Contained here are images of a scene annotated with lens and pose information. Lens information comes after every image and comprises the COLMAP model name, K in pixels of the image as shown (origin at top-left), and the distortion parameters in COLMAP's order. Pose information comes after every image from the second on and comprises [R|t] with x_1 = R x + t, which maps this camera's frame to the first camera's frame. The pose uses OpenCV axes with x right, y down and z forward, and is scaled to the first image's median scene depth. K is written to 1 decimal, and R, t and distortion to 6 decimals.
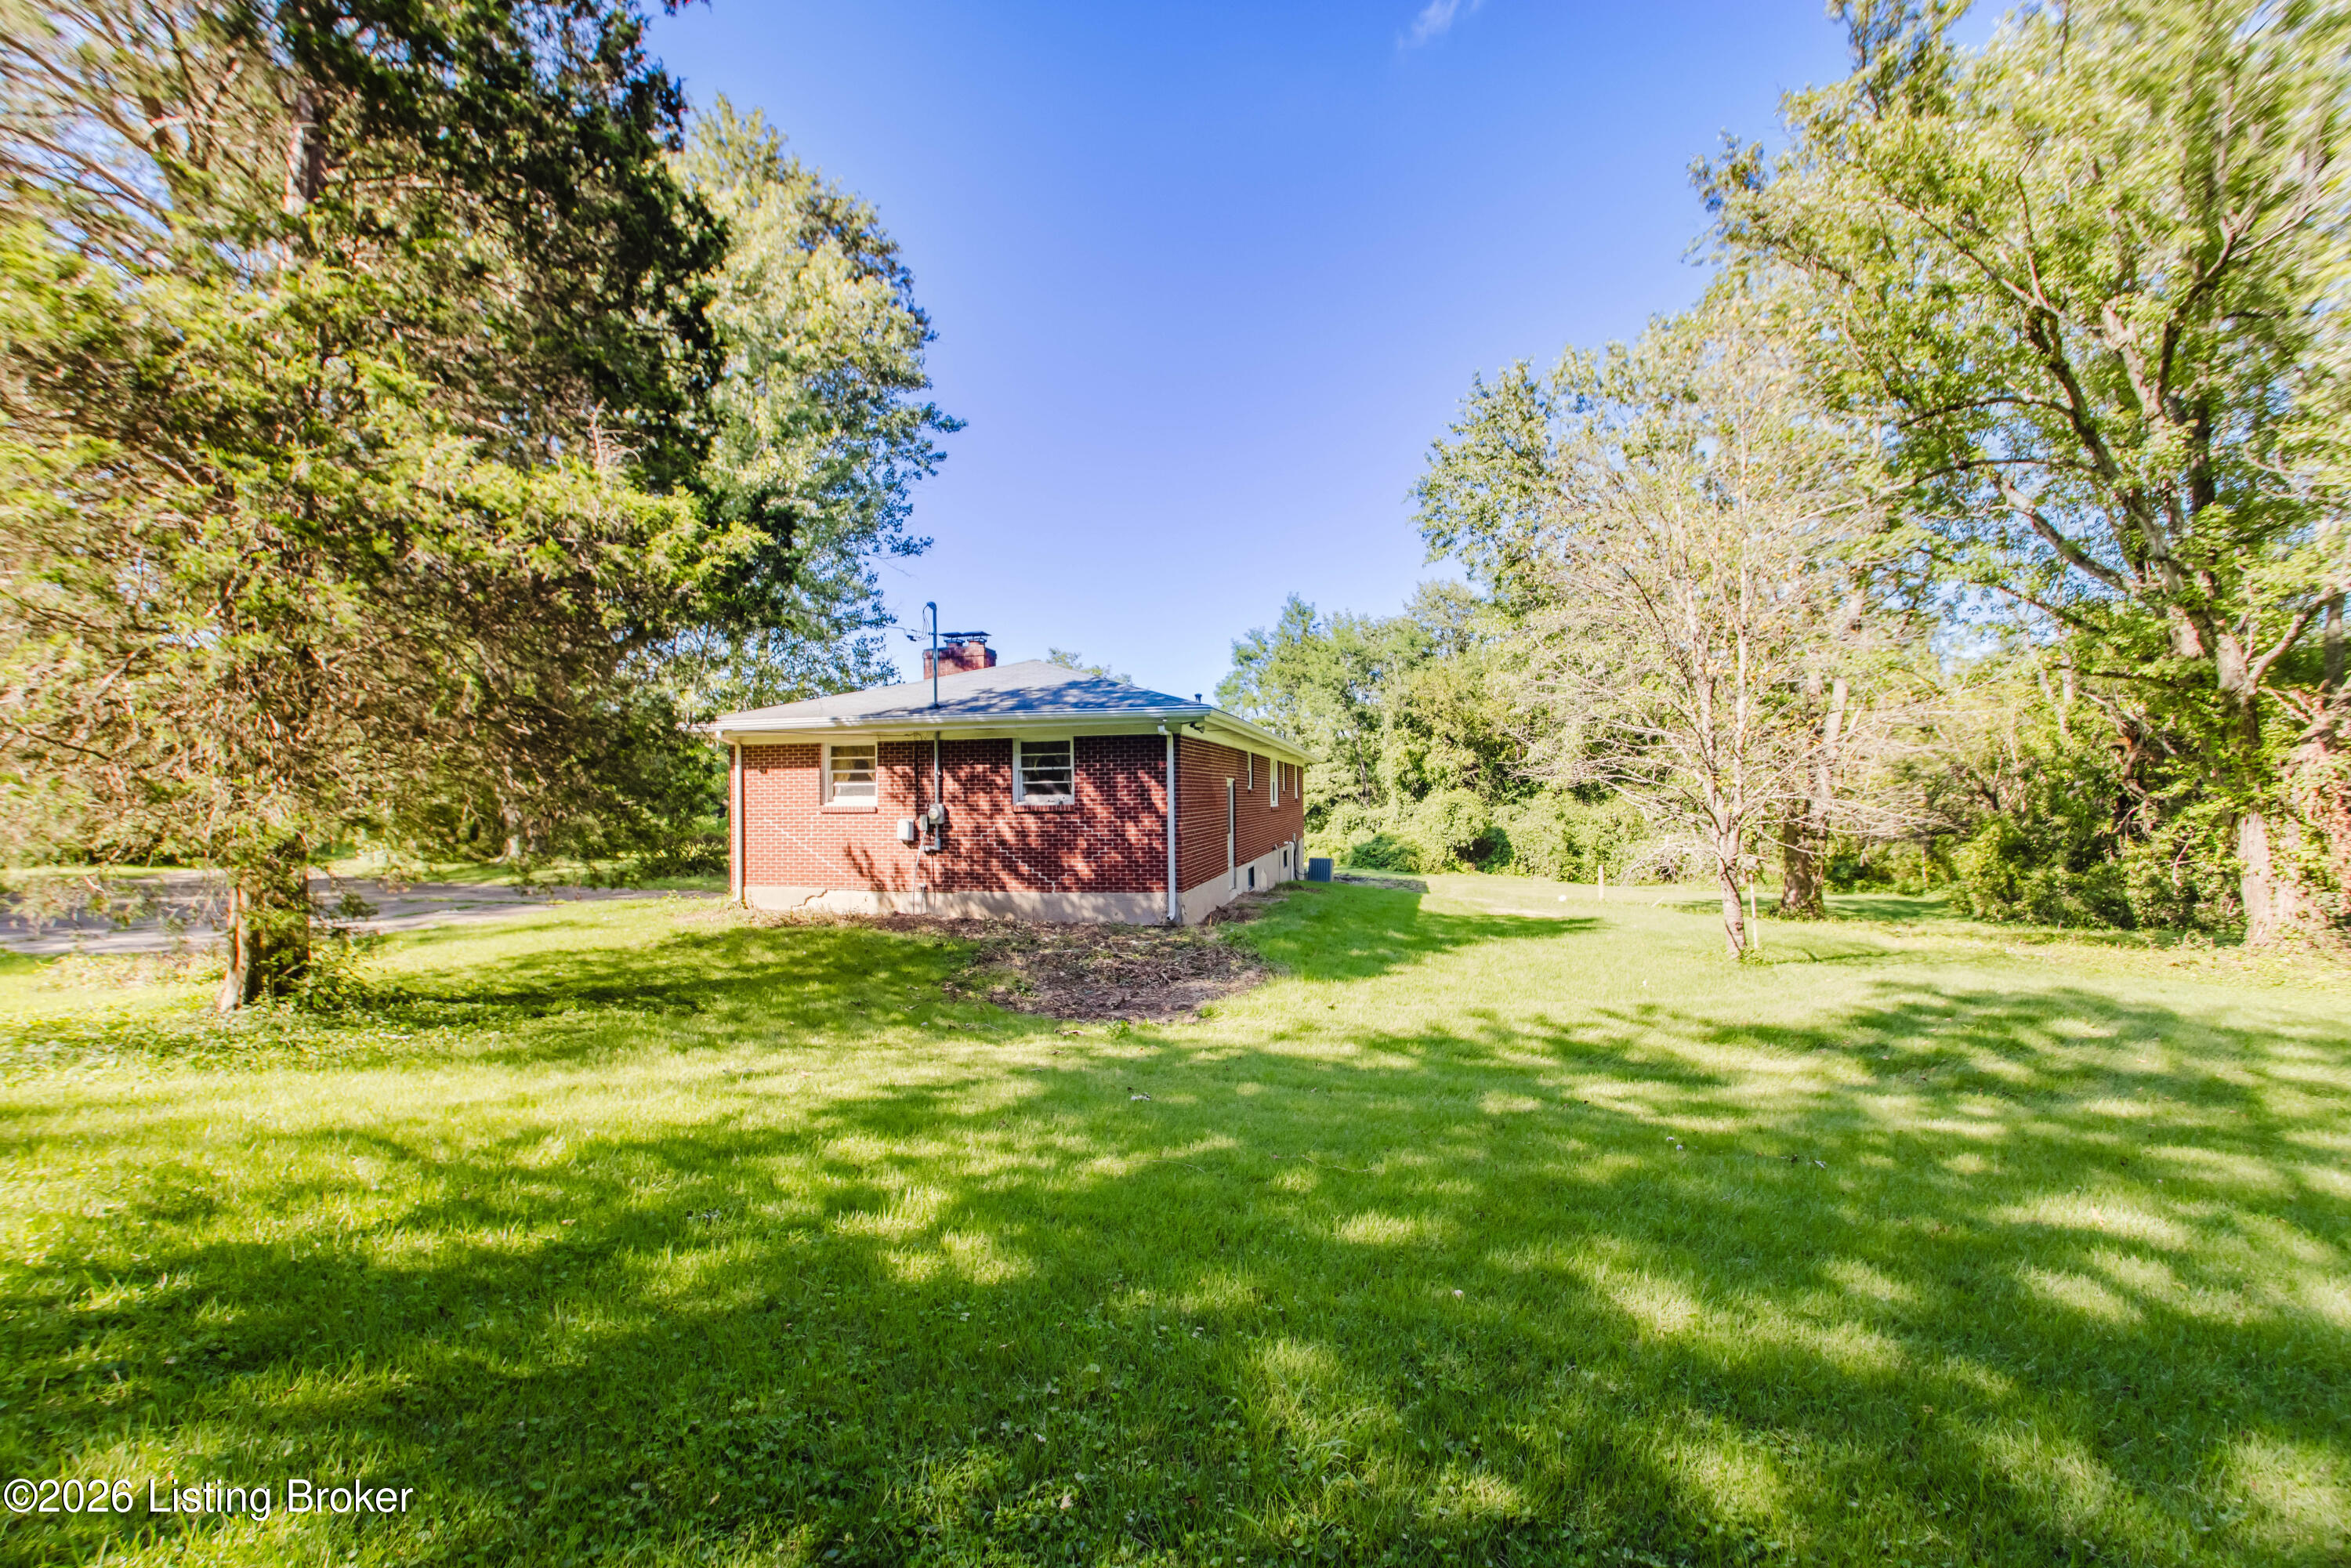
lens RADIAL K [[957.7, 0, 1153.4], [0, 957.7, 774.5], [0, 0, 1]] dist [0.010574, -0.003550]
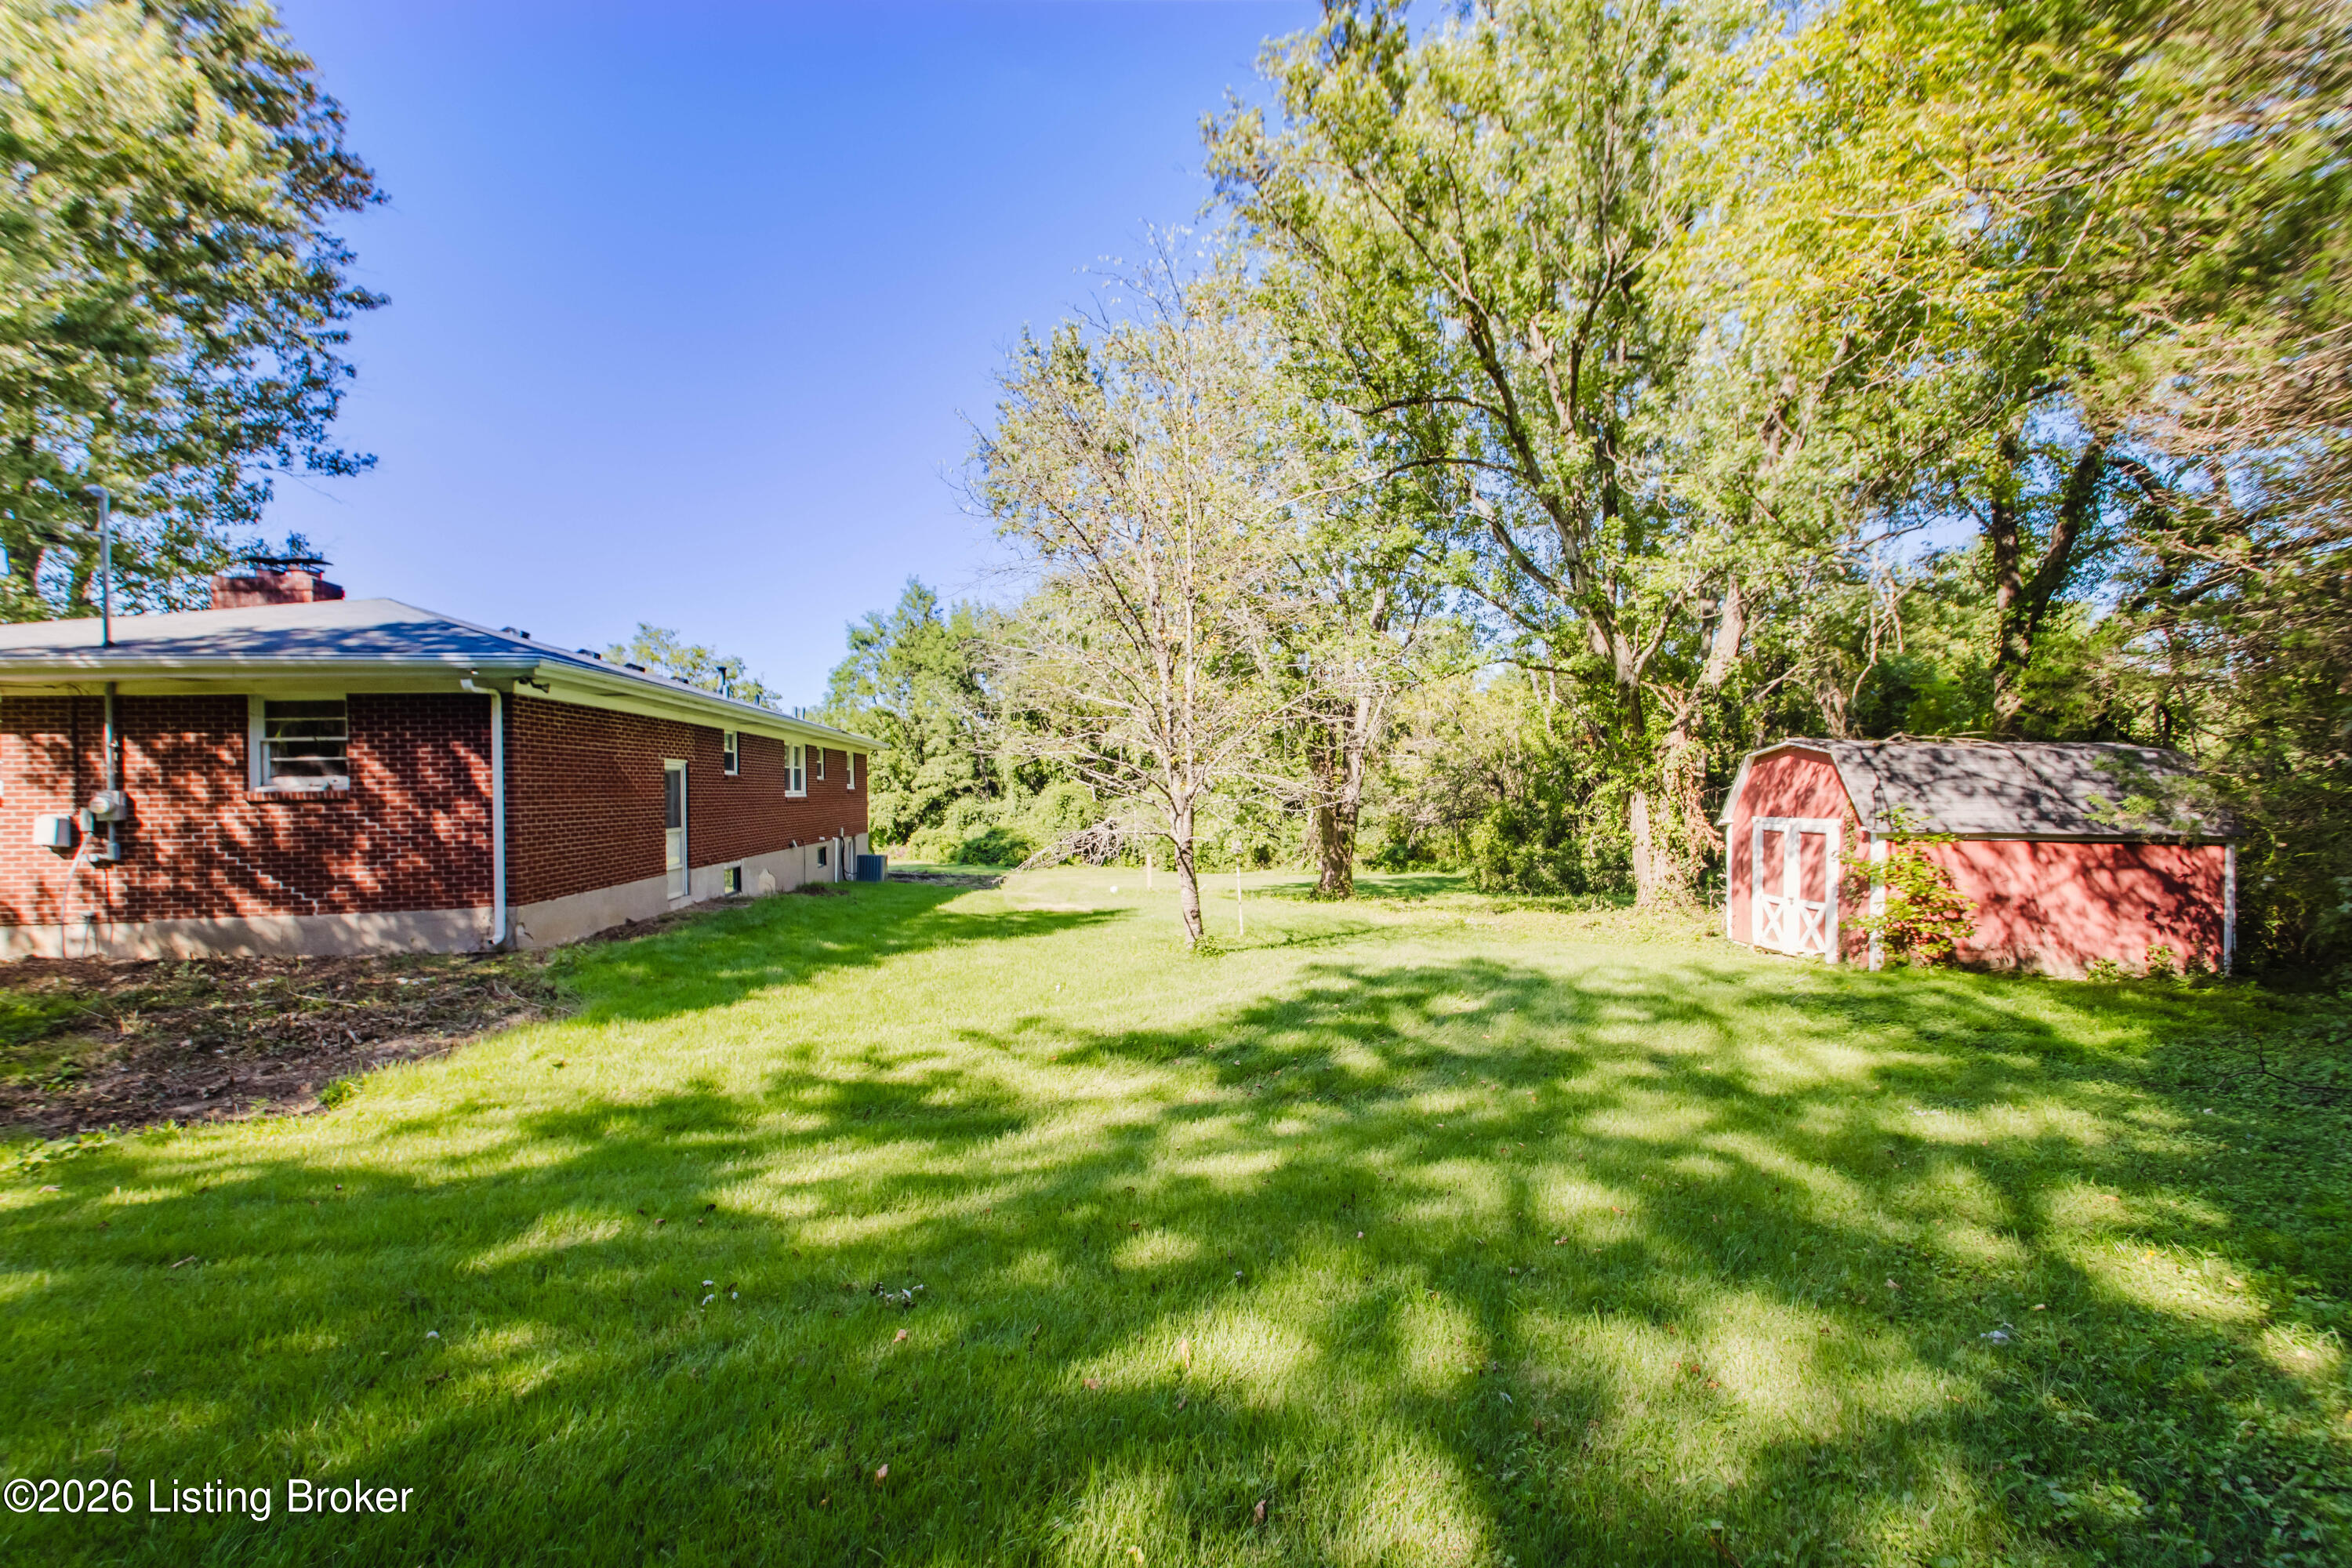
lens RADIAL K [[958.1, 0, 1154.6], [0, 958.1, 783.7], [0, 0, 1]] dist [0.010574, -0.003550]
pose [[0.942158, -0.003954, 0.335144, 0.211865], [-0.000275, 0.999921, 0.012571, 0.016369], [-0.335168, -0.011936, 0.942083, 0.114211]]
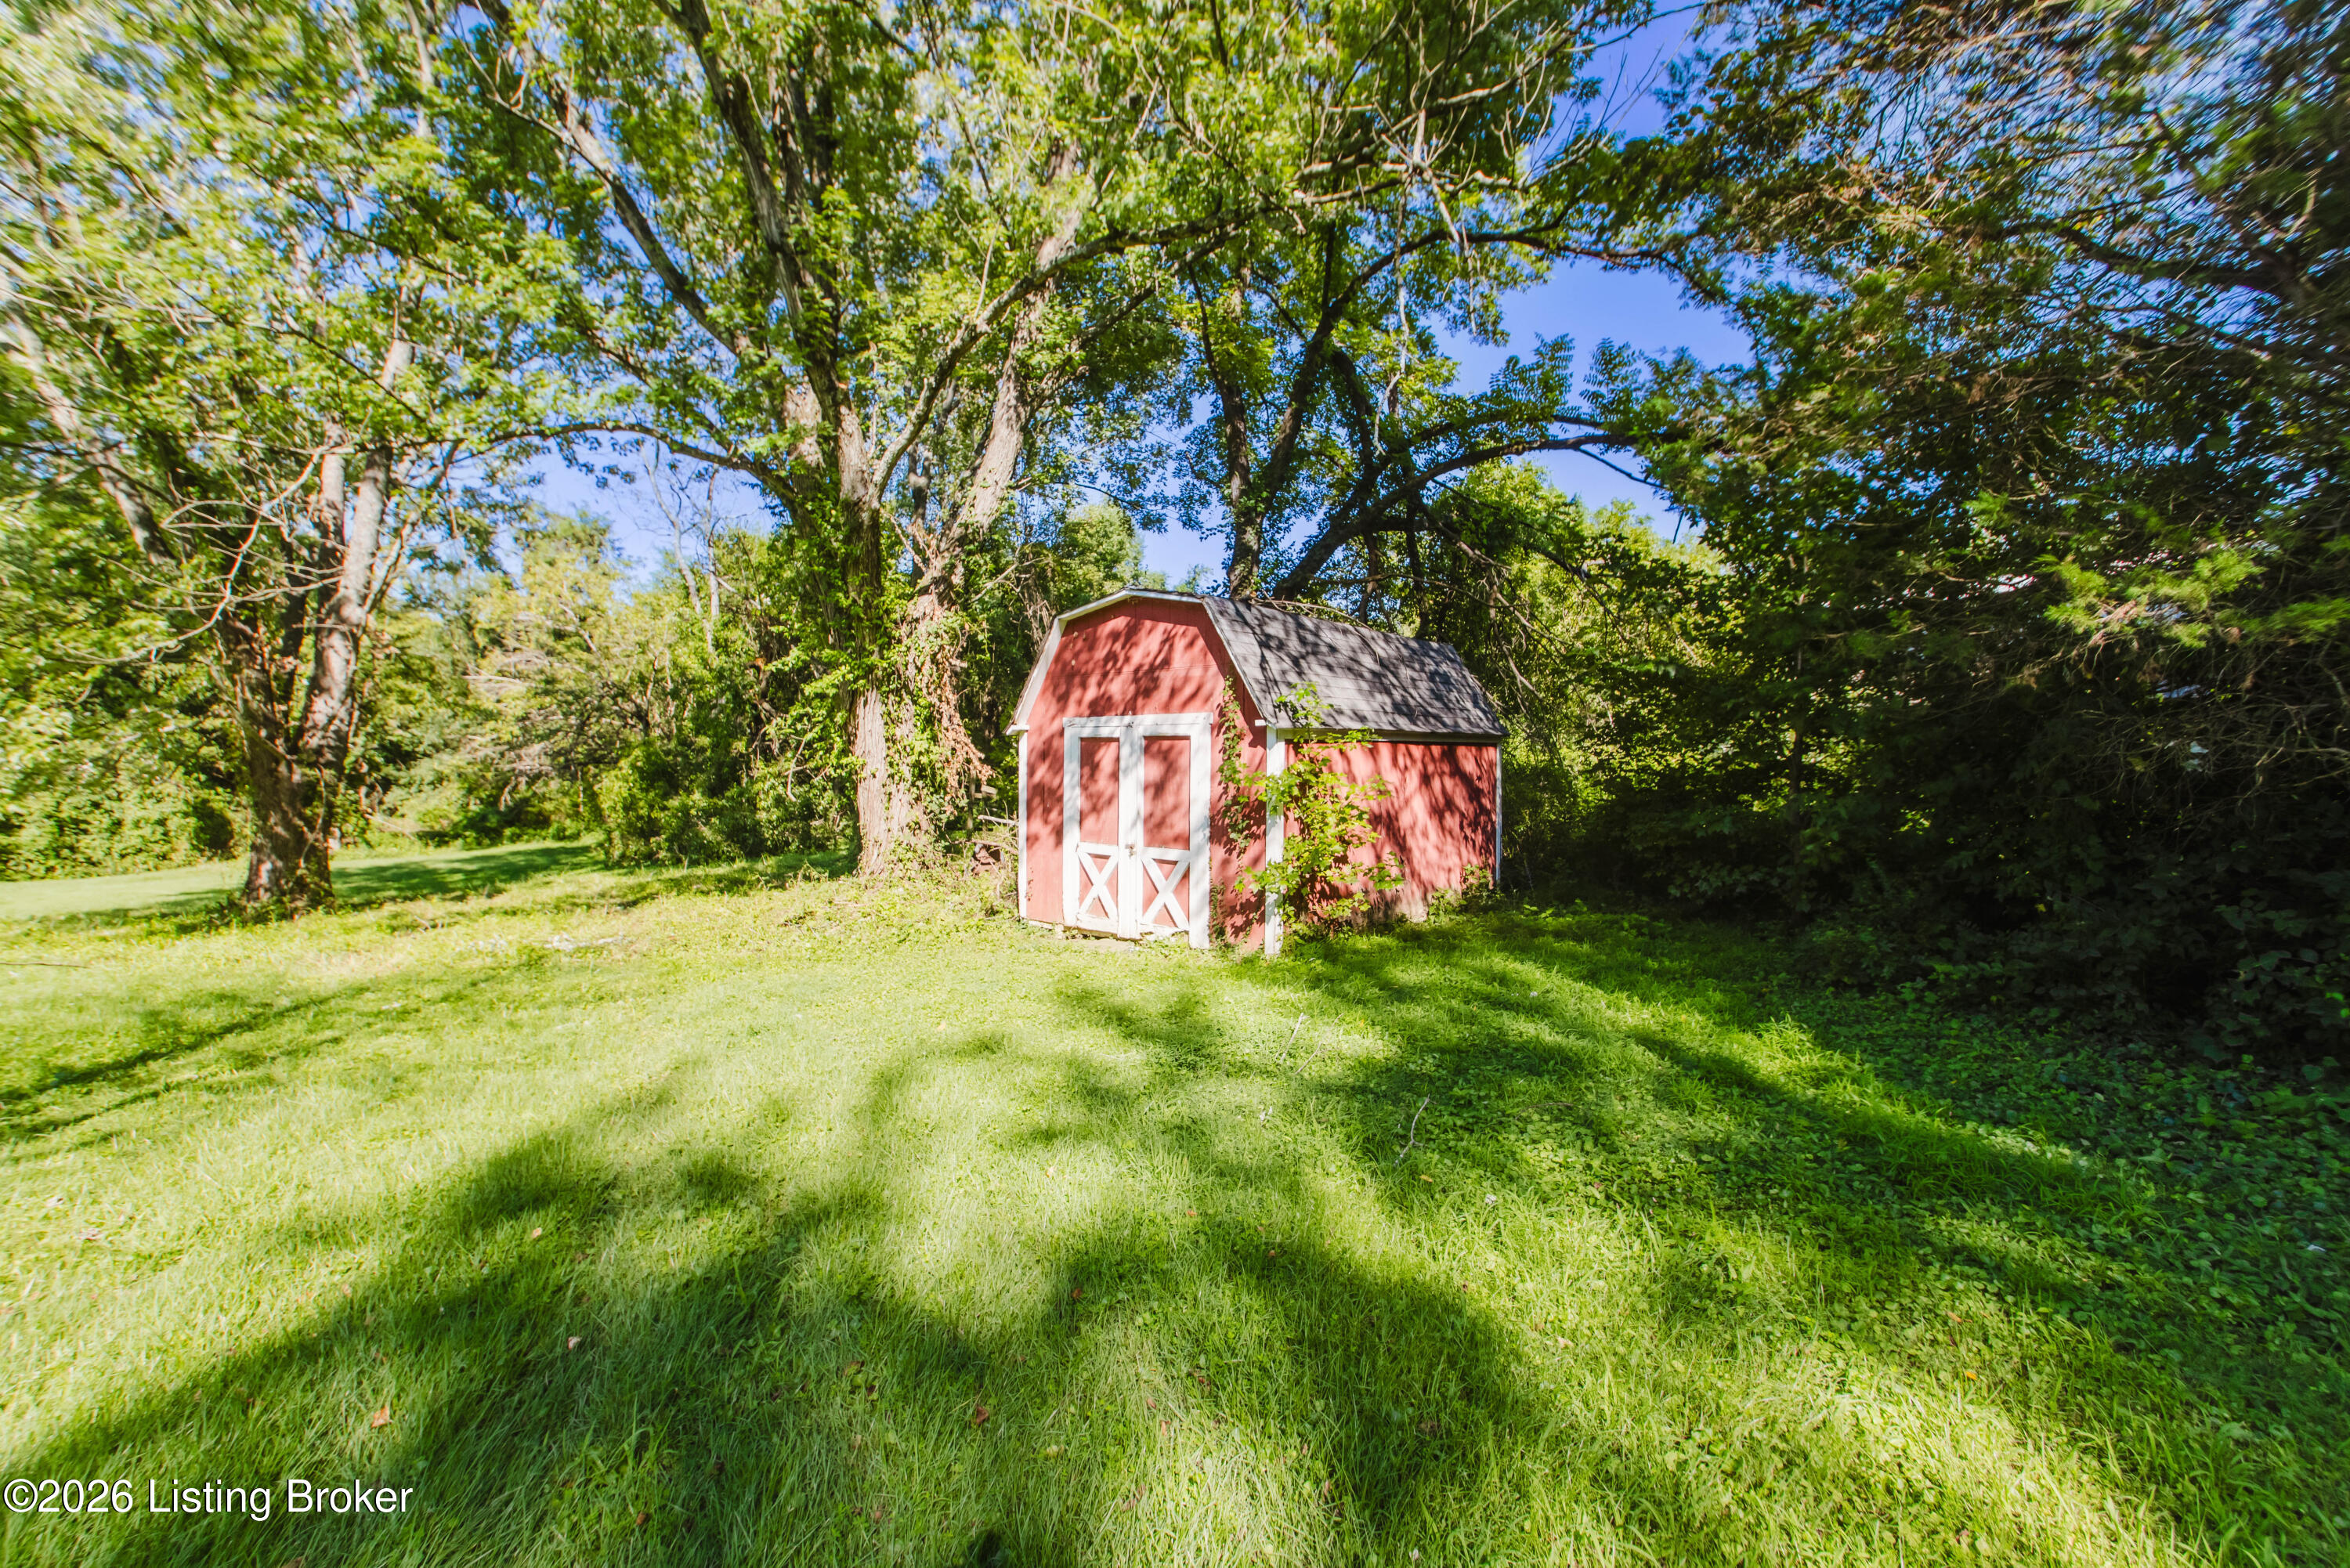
lens RADIAL K [[957.3, 0, 1184.3], [0, 957.3, 719.7], [0, 0, 1]] dist [0.010574, -0.003550]
pose [[0.367980, 0.011218, 0.929766, 0.574074], [-0.006820, 0.999933, -0.009365, 0.068375], [-0.929809, -0.002895, 0.368032, 0.532040]]
